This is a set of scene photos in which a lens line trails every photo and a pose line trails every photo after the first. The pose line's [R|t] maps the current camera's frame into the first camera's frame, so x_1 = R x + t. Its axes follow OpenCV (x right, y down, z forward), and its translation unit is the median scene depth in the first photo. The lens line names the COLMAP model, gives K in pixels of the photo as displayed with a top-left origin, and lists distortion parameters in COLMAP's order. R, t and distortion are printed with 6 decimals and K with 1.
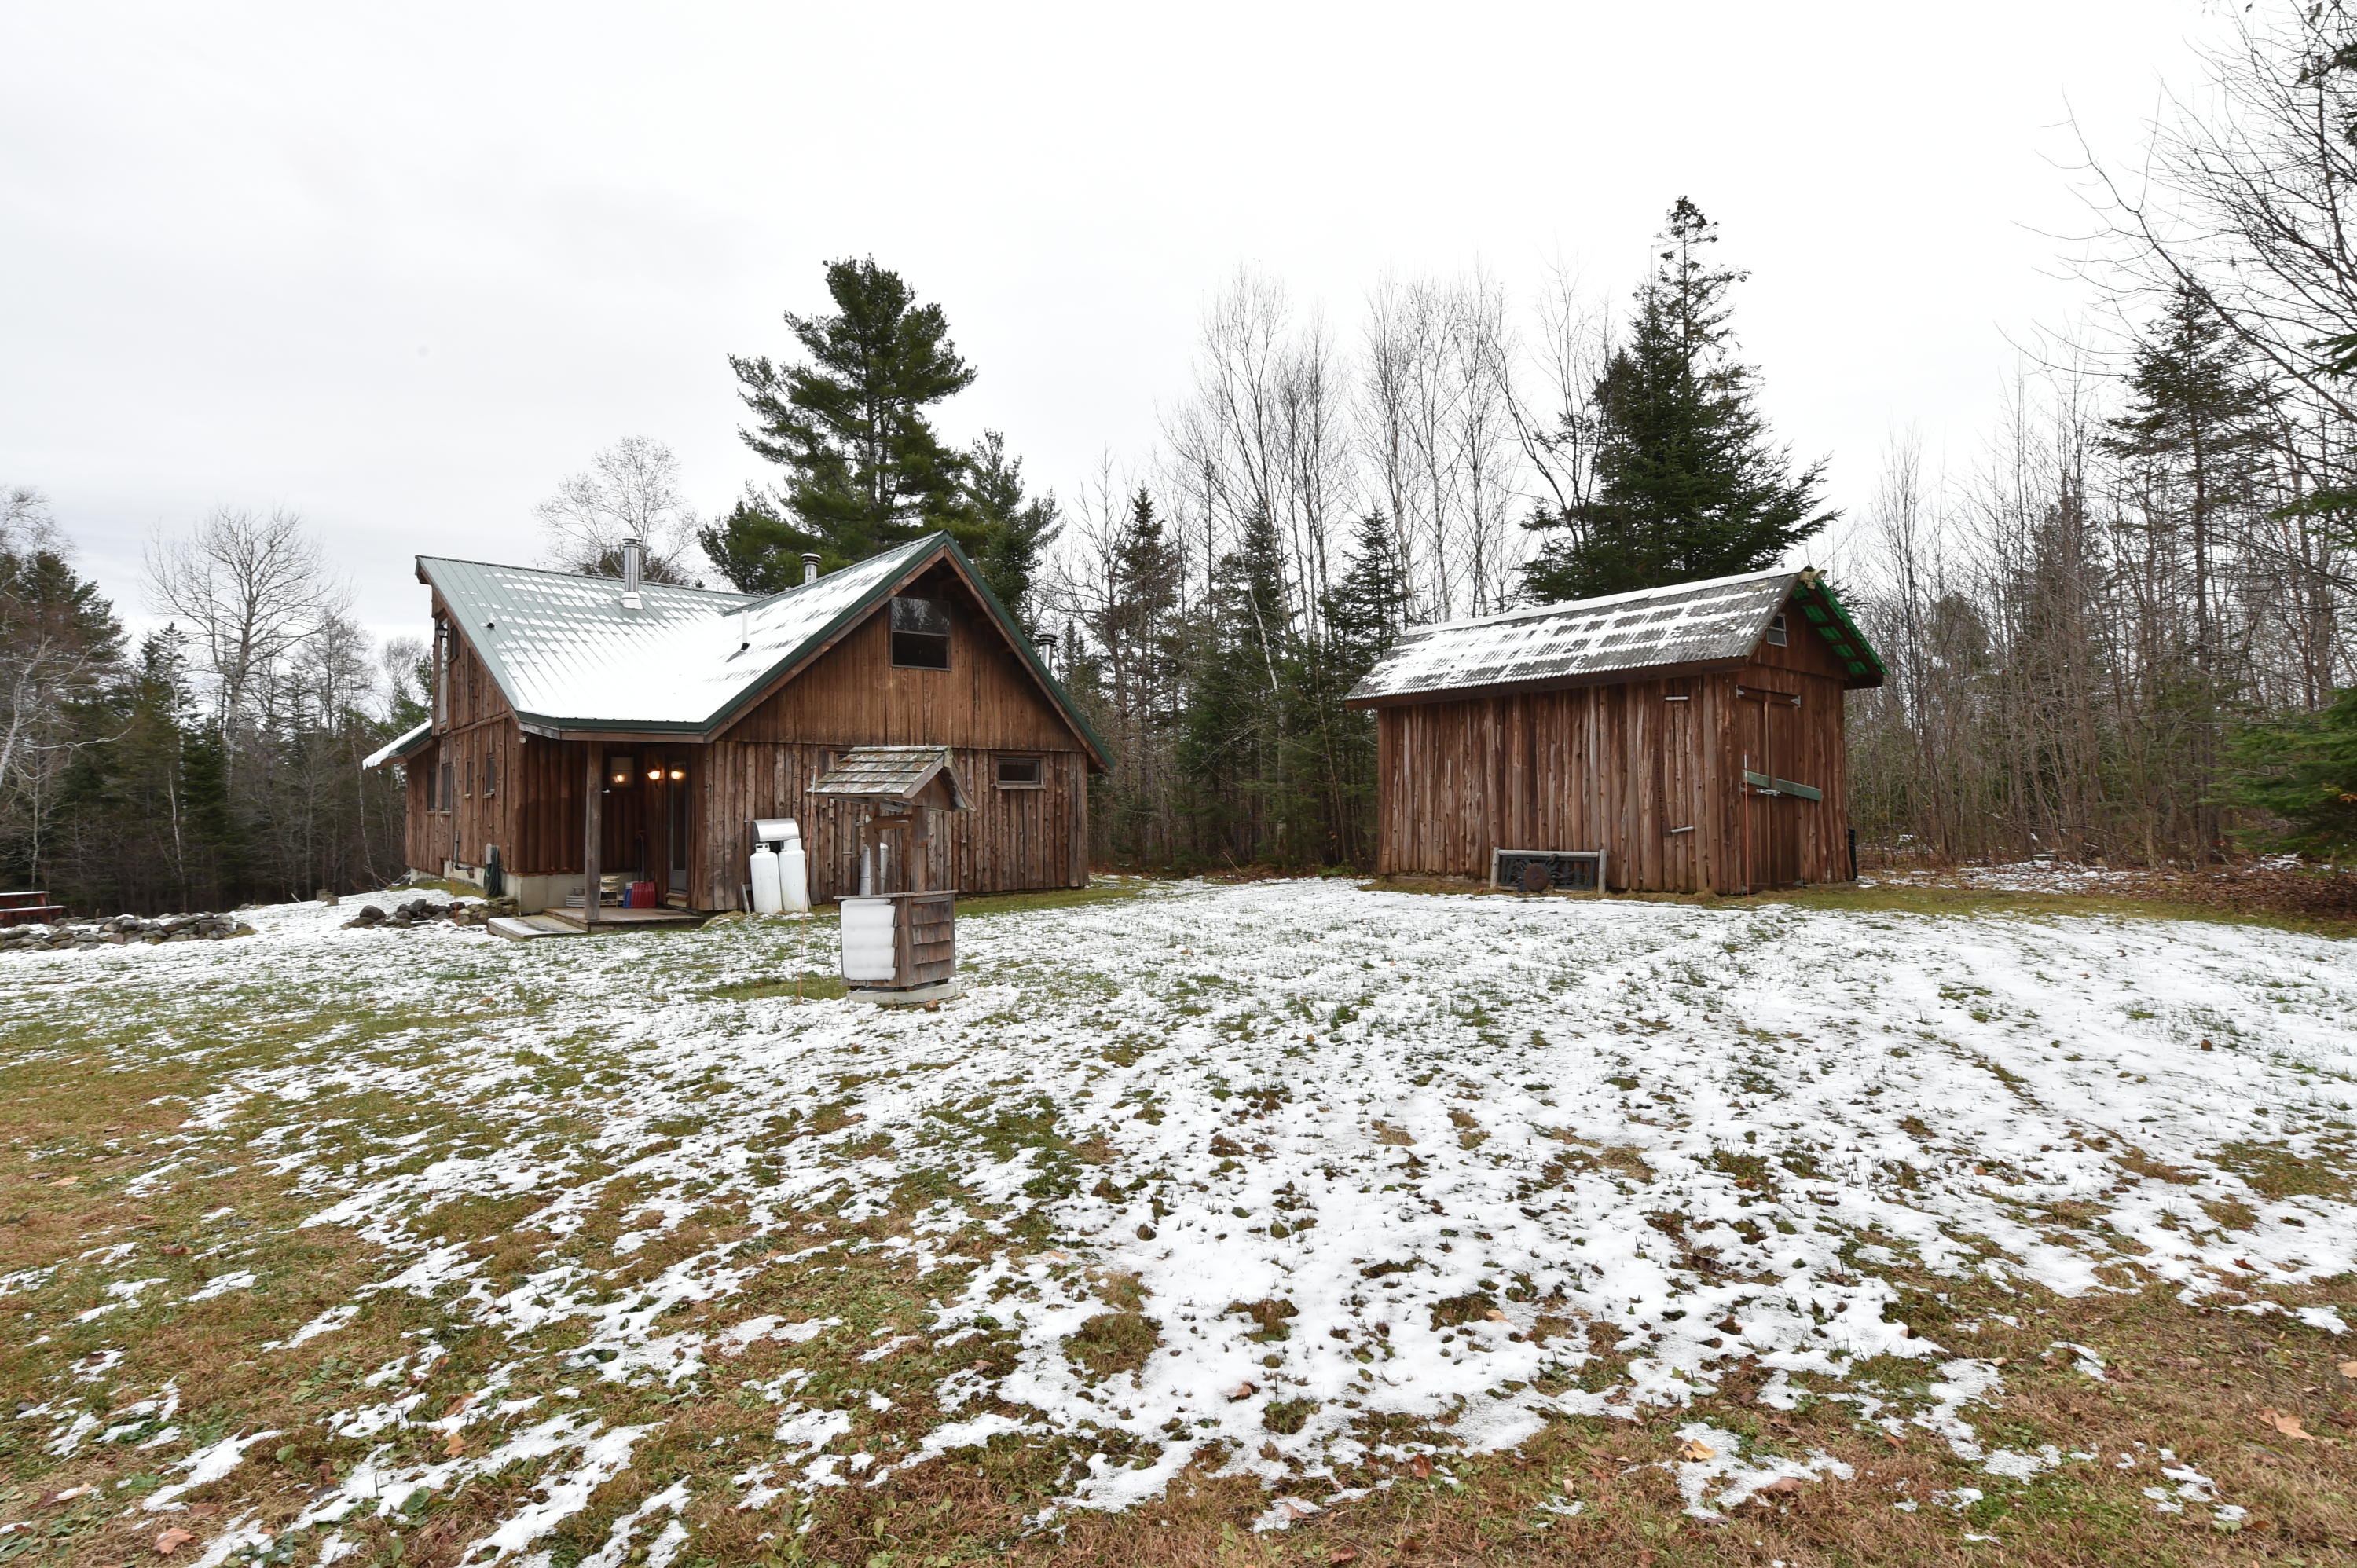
lens RADIAL K [[1154.2, 0, 1178.5], [0, 1154.2, 784.0], [0, 0, 1]] dist [-0.000347, -0.009139]
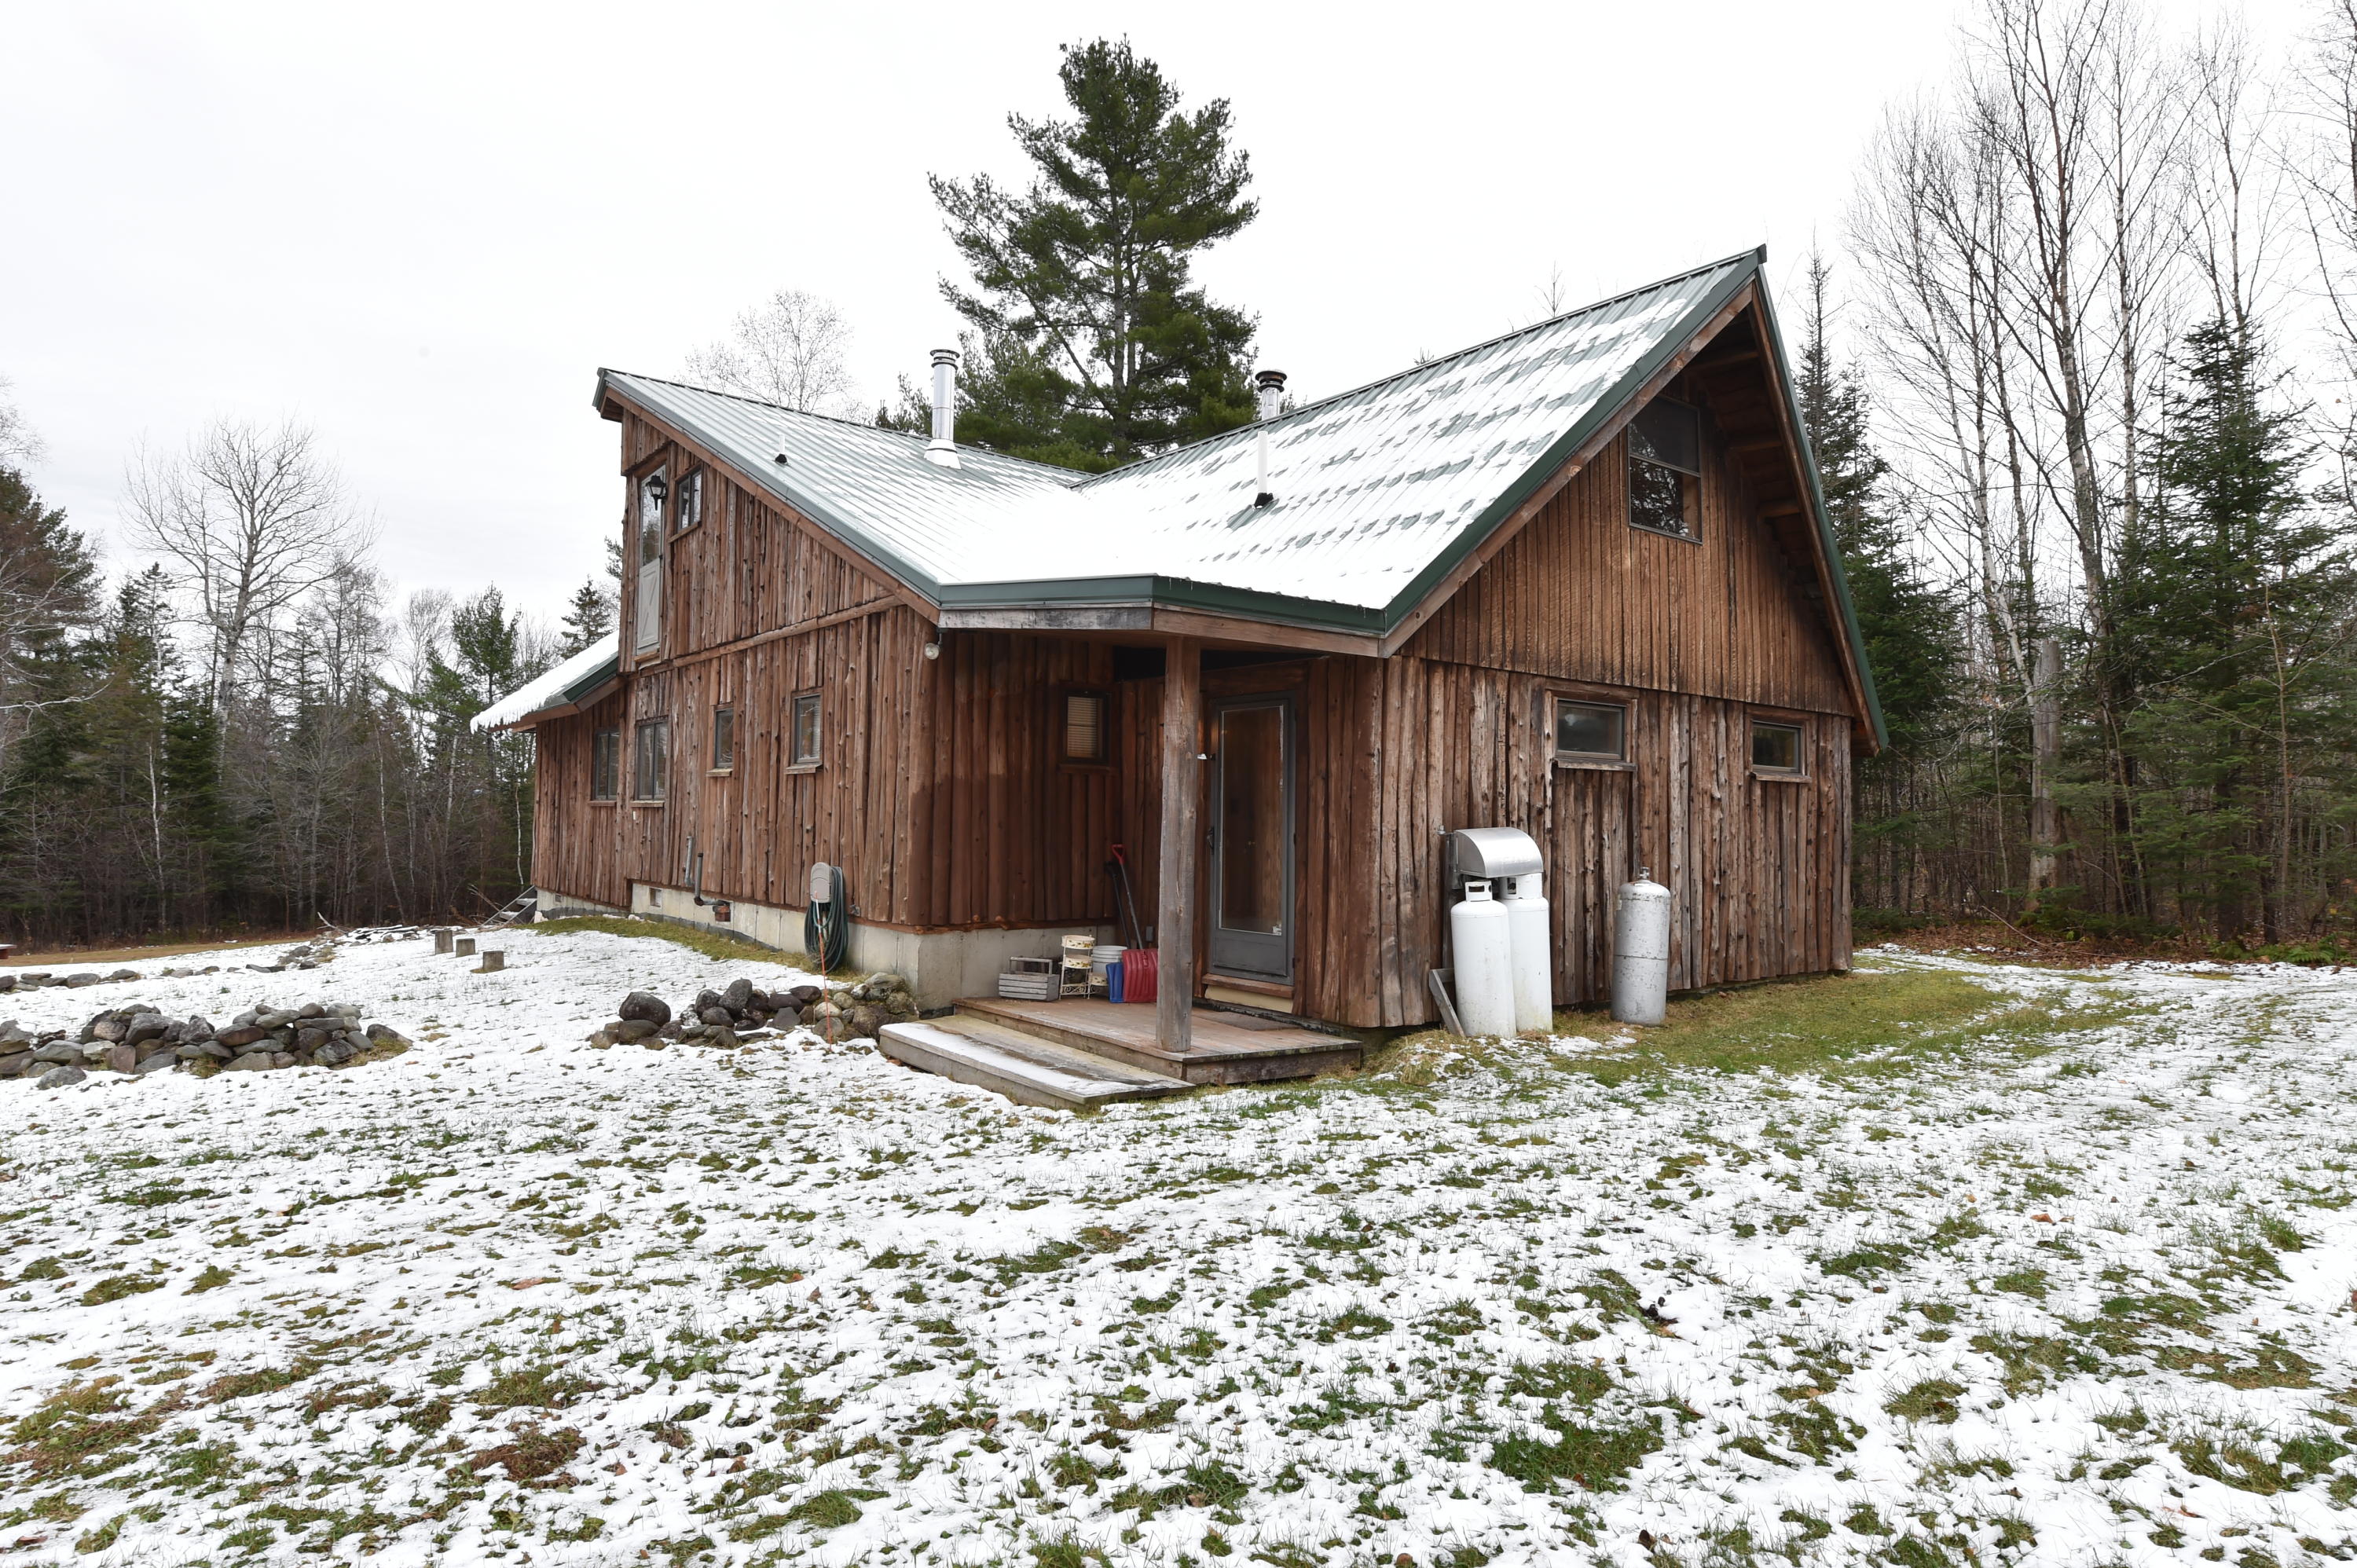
lens RADIAL K [[1328.8, 0, 1182.2], [0, 1328.8, 782.4], [0, 0, 1]] dist [-0.003043, -0.001759]
pose [[0.998444, 0.020746, -0.051751, -0.178254], [-0.021124, 0.999754, -0.006766, 0.007188], [0.051598, 0.007849, 0.998637, 0.183474]]
